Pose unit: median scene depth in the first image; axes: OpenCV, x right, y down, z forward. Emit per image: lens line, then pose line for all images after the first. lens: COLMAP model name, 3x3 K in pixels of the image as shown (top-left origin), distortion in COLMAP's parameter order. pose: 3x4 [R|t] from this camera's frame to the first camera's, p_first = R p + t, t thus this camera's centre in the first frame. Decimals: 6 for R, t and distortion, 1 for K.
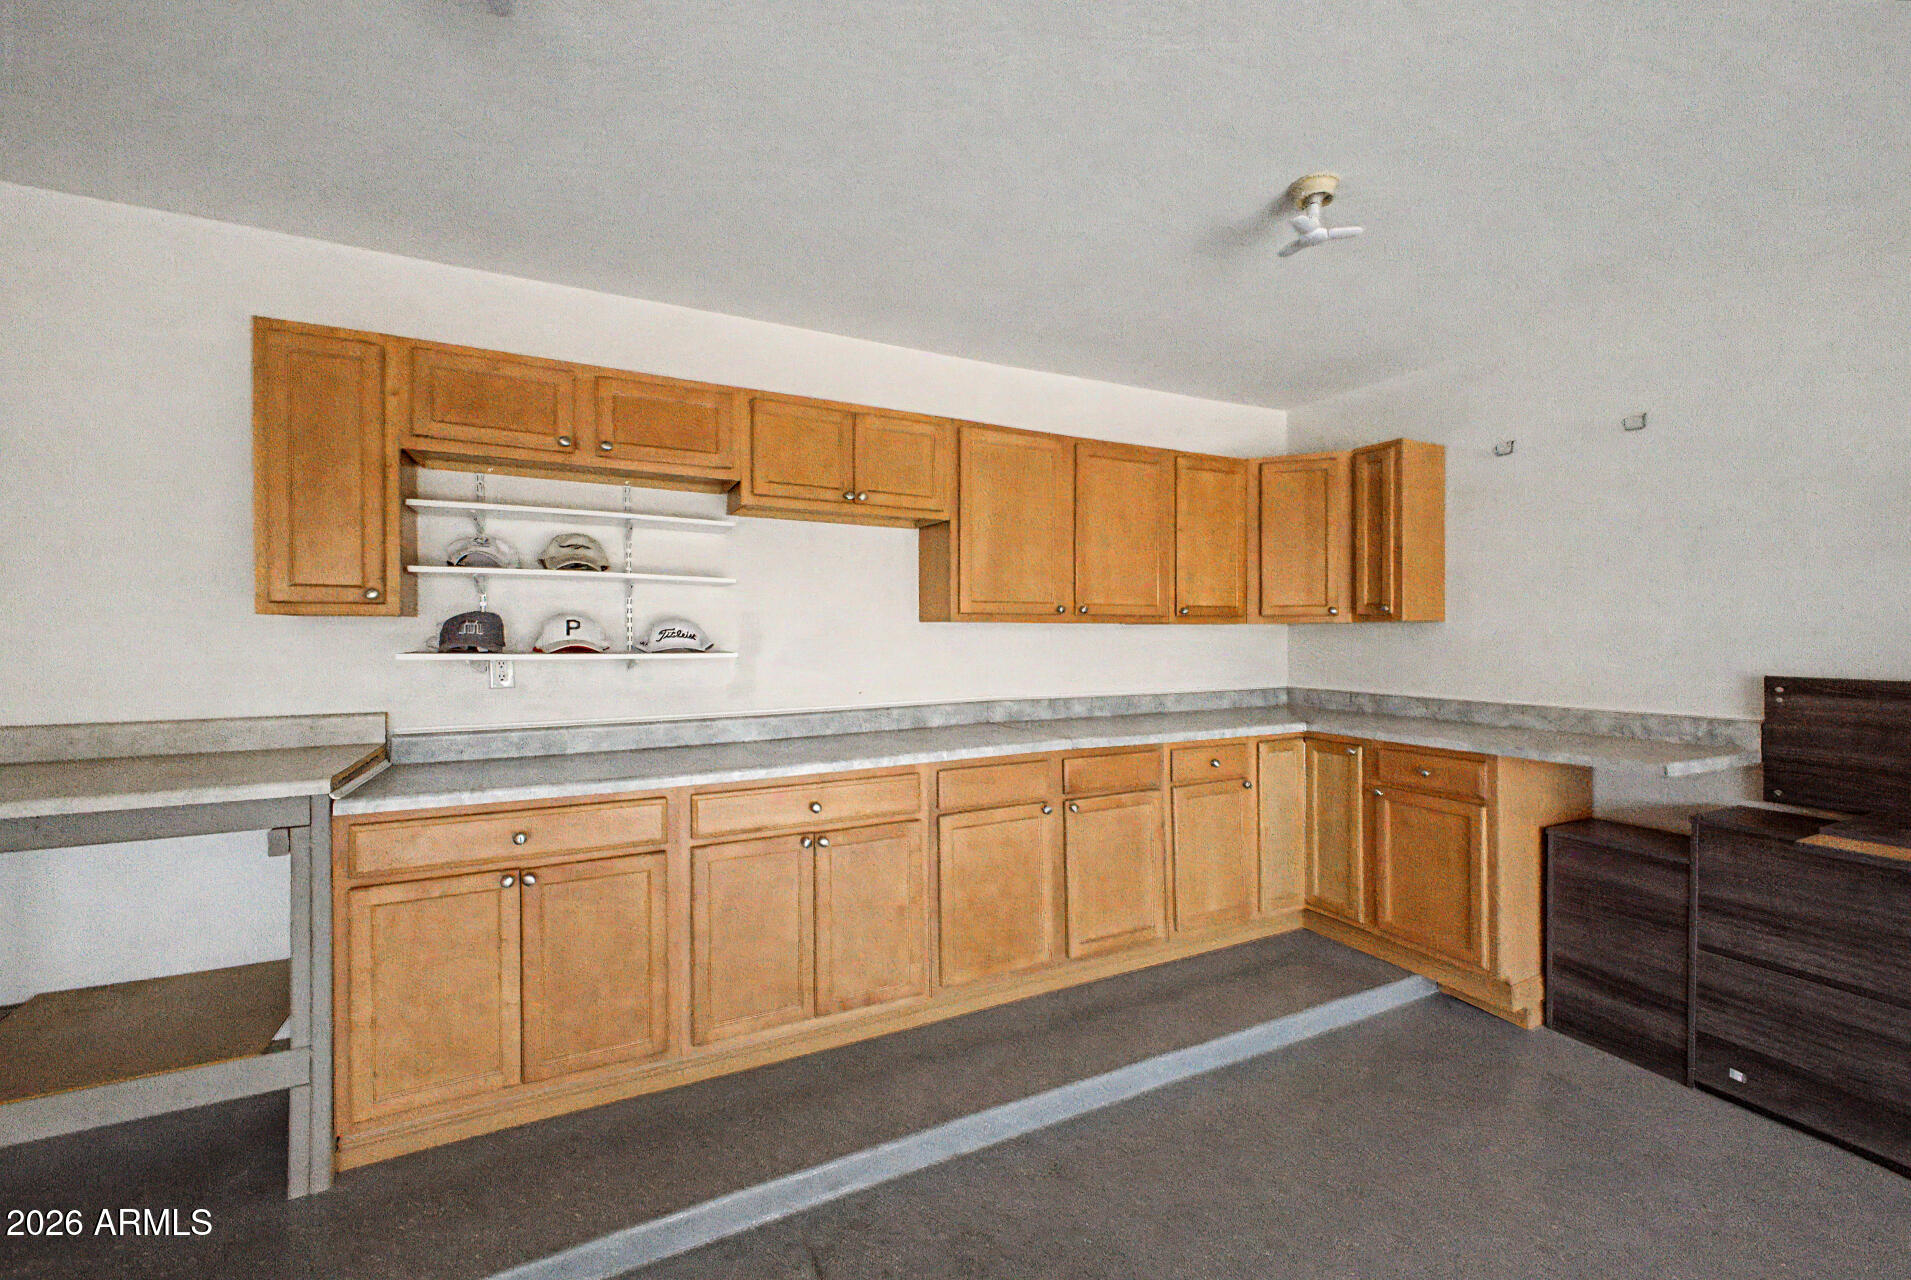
lens RADIAL K [[763.7, 0, 959.3], [0, 763.7, 636.8], [0, 0, 1]] dist [0.006146, 0.000034]
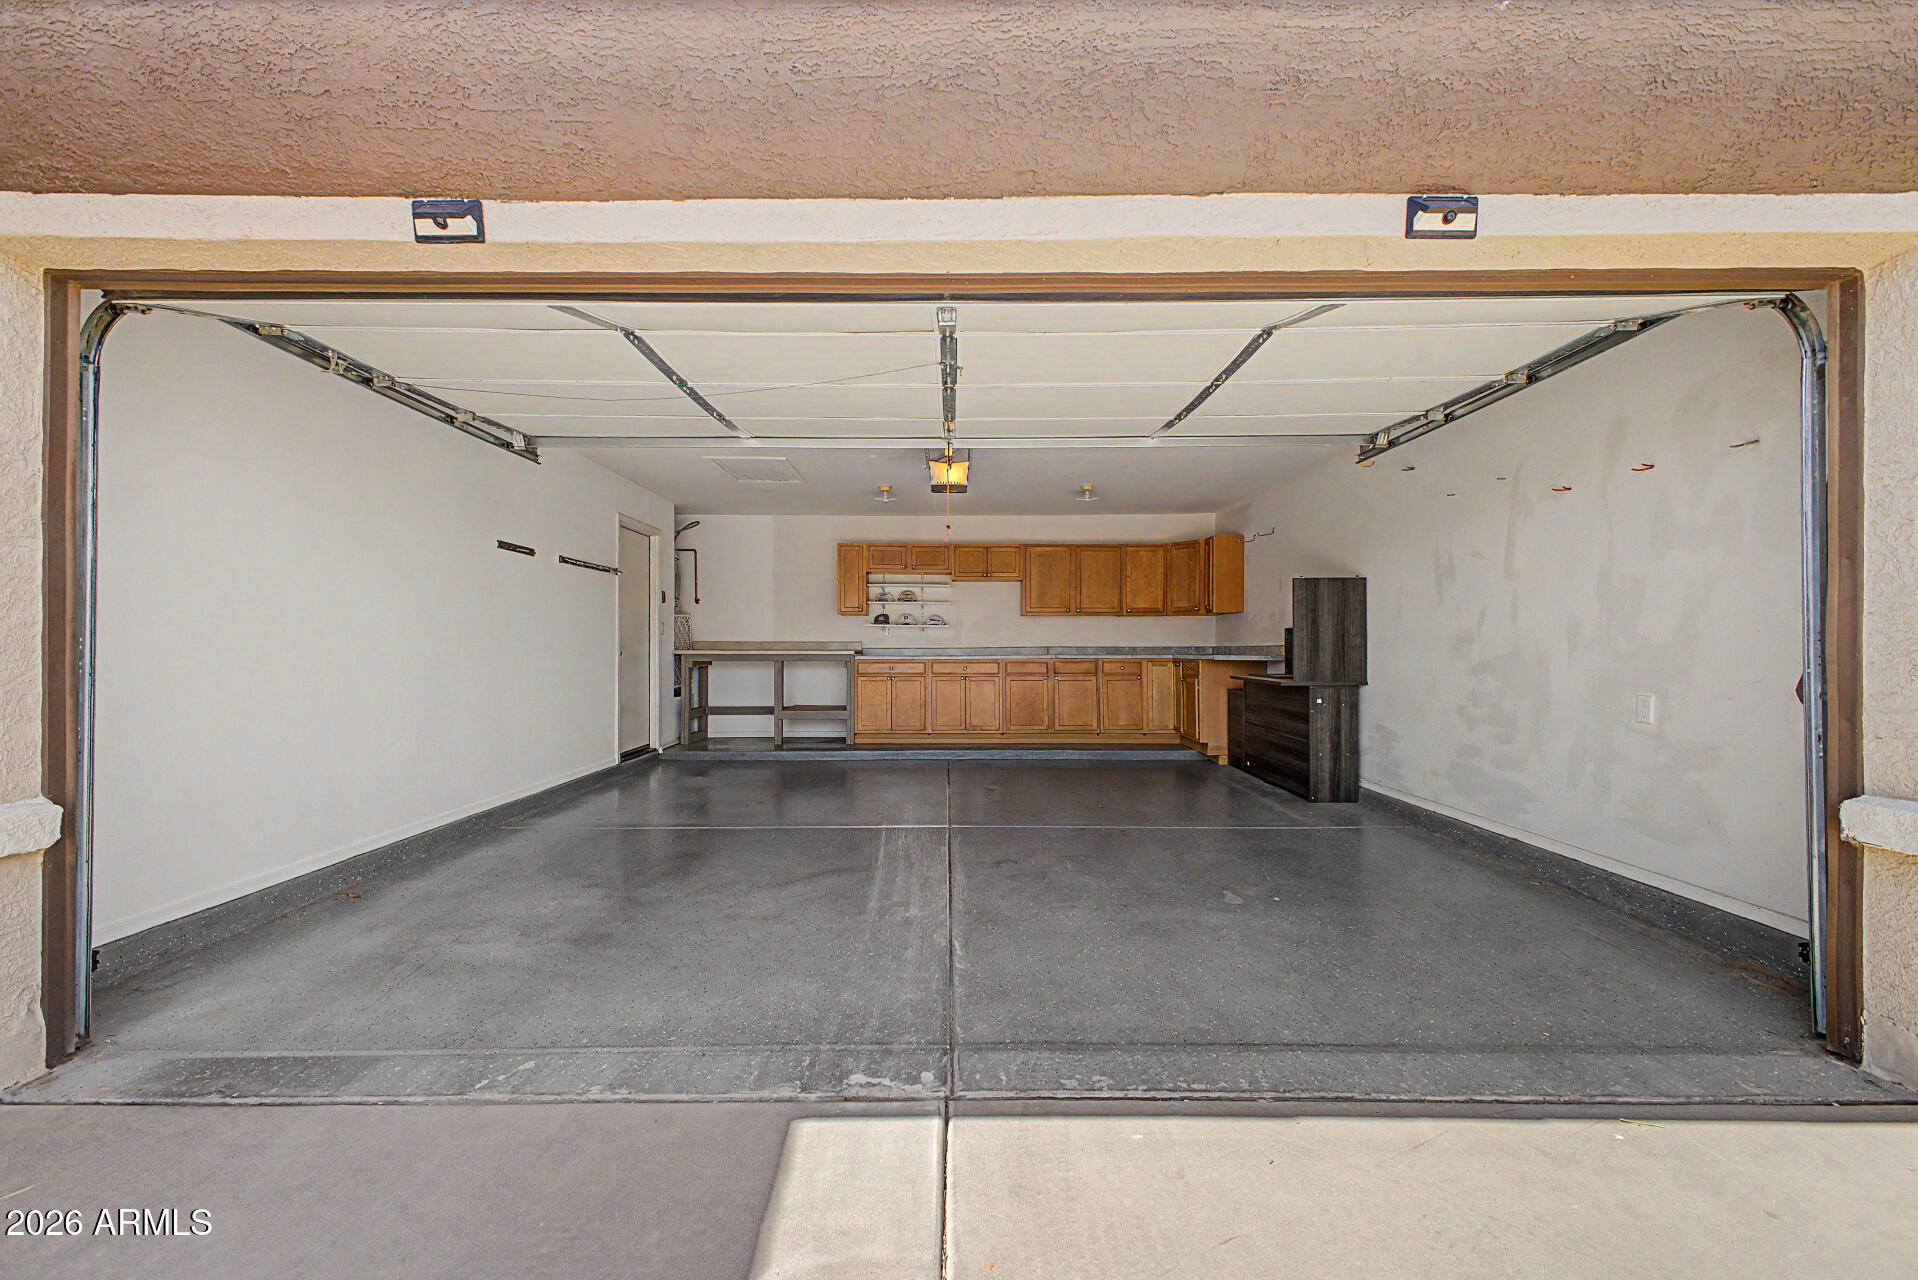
lens RADIAL K [[766.5, 0, 962.8], [0, 766.5, 636.8], [0, 0, 1]] dist [0.006146, 0.000034]
pose [[0.894055, -0.007964, -0.447887, 1.217340], [-0.000613, 0.999819, -0.019002, 0.131359], [0.447957, 0.017264, 0.893888, -1.892573]]
